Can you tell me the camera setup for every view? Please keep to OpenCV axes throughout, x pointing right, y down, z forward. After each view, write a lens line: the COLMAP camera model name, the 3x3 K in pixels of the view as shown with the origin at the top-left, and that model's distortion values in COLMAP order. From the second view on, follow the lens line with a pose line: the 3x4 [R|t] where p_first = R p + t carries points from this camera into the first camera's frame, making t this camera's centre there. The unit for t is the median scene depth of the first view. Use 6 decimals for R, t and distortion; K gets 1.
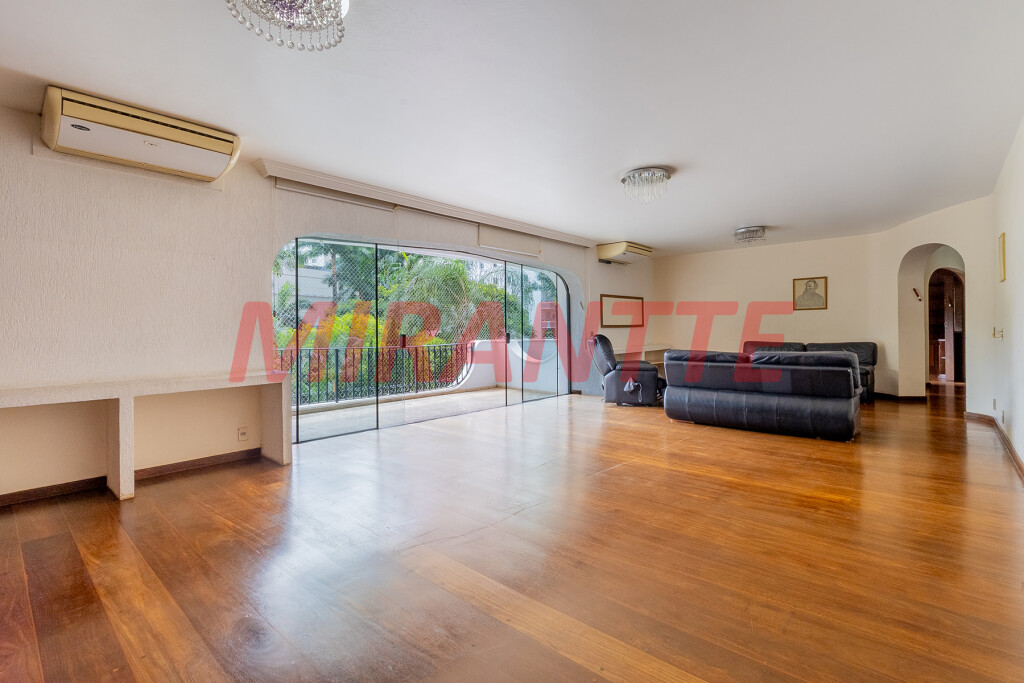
lens RADIAL K [[471.8, 0, 515.9], [0, 471.8, 331.2], [0, 0, 1]] dist [0.000284, 0.000177]
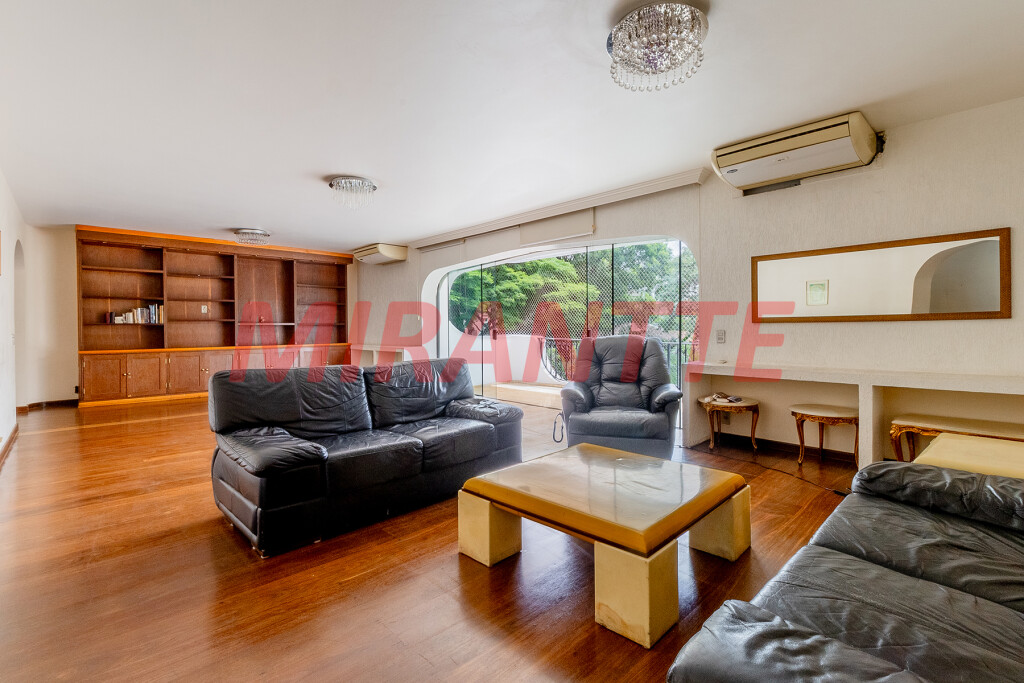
lens RADIAL K [[471.8, 0, 515.9], [0, 471.8, 331.2], [0, 0, 1]] dist [0.000284, 0.000177]
pose [[-0.055498, 0.015391, -0.998340, 0.793306], [0.003290, 0.999879, 0.015232, -0.006788], [0.998453, -0.002439, -0.055541, 0.853211]]
